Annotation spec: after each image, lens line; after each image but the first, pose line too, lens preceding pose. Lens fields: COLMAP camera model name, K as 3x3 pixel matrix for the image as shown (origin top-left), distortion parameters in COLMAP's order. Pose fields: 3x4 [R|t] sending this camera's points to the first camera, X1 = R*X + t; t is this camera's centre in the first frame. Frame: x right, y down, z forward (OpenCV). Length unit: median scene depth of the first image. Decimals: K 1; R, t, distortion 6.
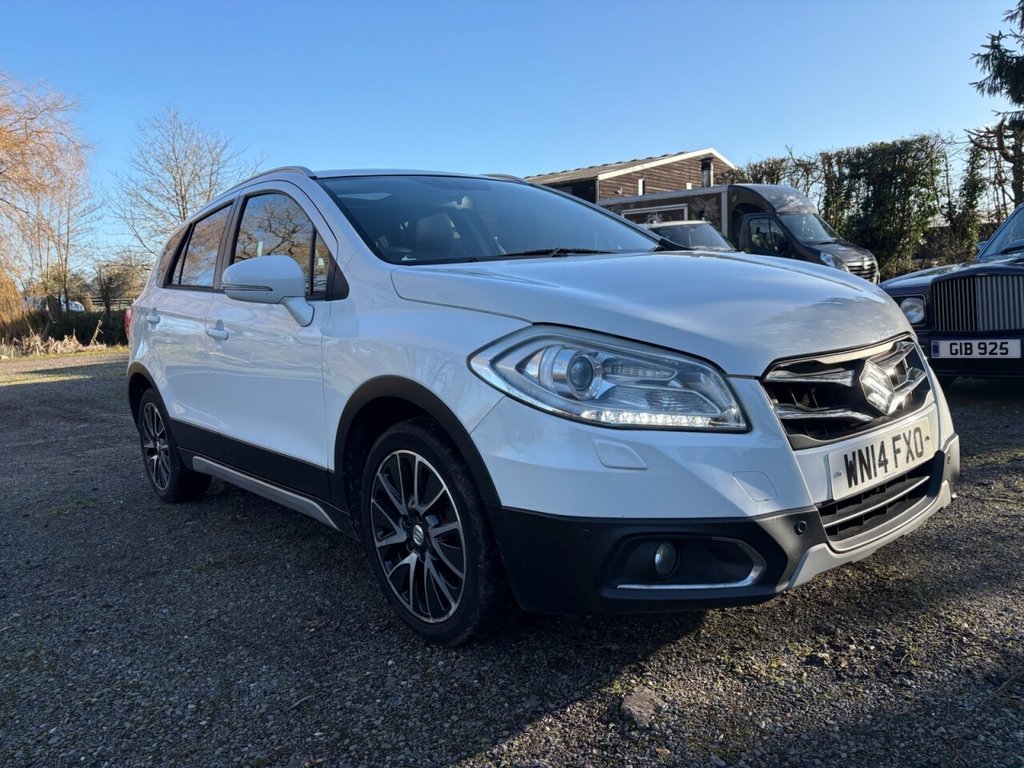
lens RADIAL K [[747.8, 0, 512.0], [0, 747.8, 384.0], [0, 0, 1]] dist [0.046764, -0.051208]
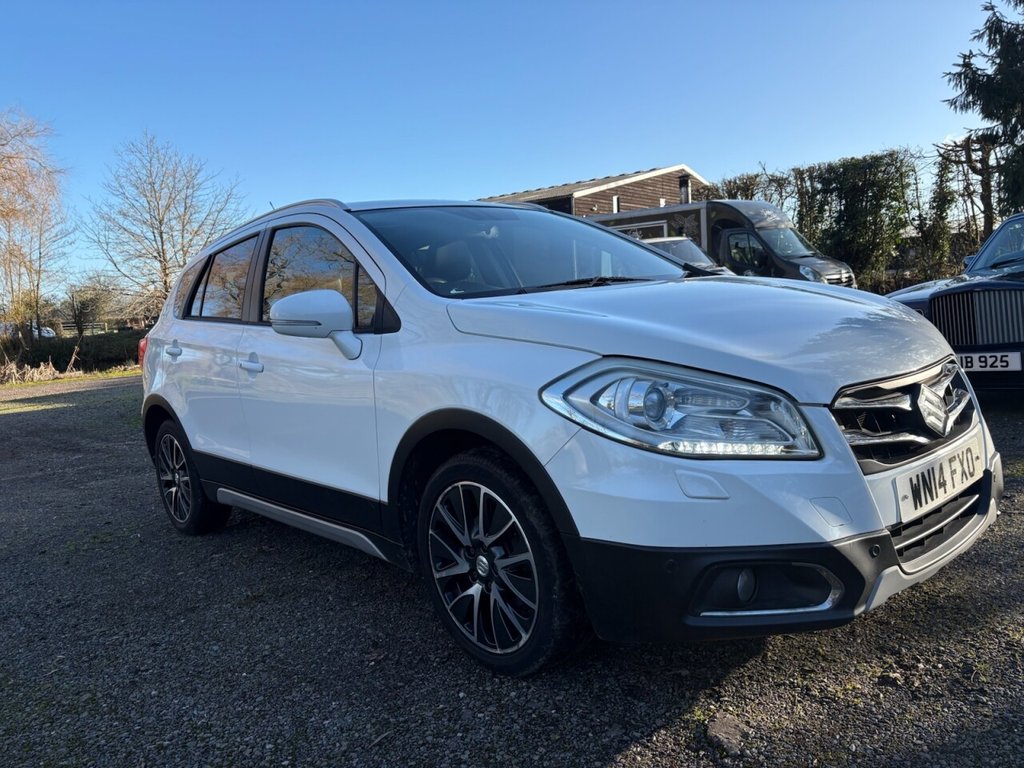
lens RADIAL K [[747.3, 0, 508.3], [0, 747.3, 381.8], [0, 0, 1]] dist [0.051353, -0.057417]
pose [[0.999406, -0.021600, 0.026843, -0.105946], [0.022253, 0.999458, -0.024274, -0.019611], [-0.026304, 0.024857, 0.999345, -0.014425]]
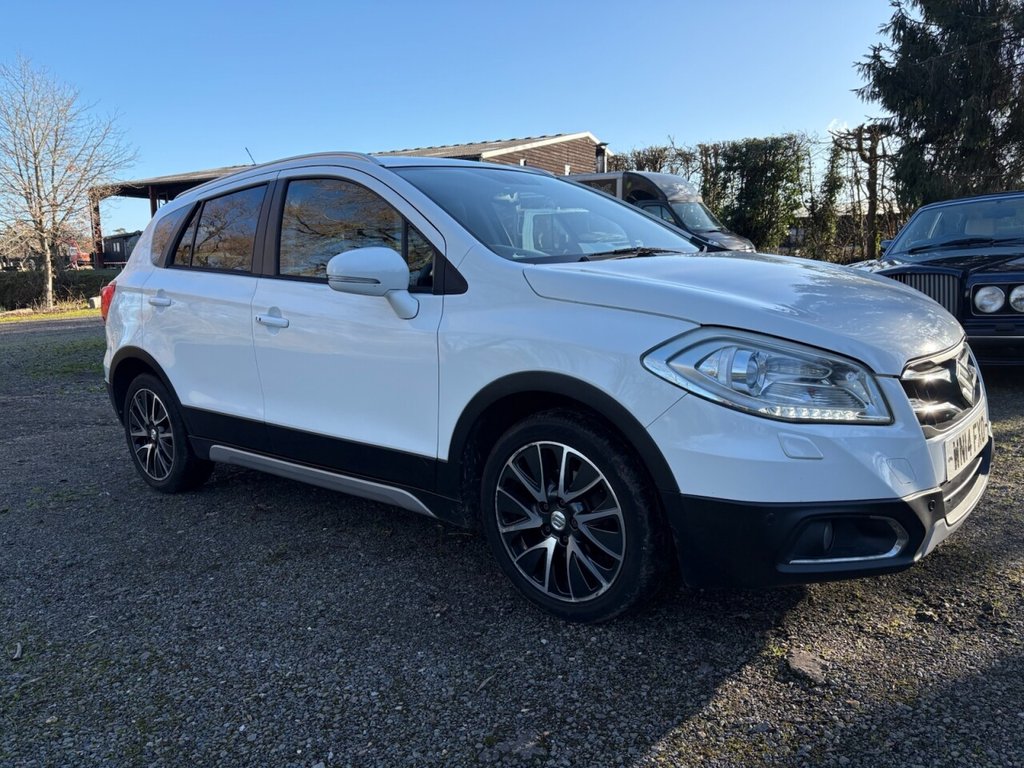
lens RADIAL K [[747.8, 0, 512.0], [0, 747.8, 384.0], [0, 0, 1]] dist [0.046764, -0.051208]
pose [[0.984981, -0.000369, 0.172663, -0.351709], [-0.004977, 0.999522, 0.030528, -0.022889], [-0.172591, -0.030929, 0.984508, -0.024501]]
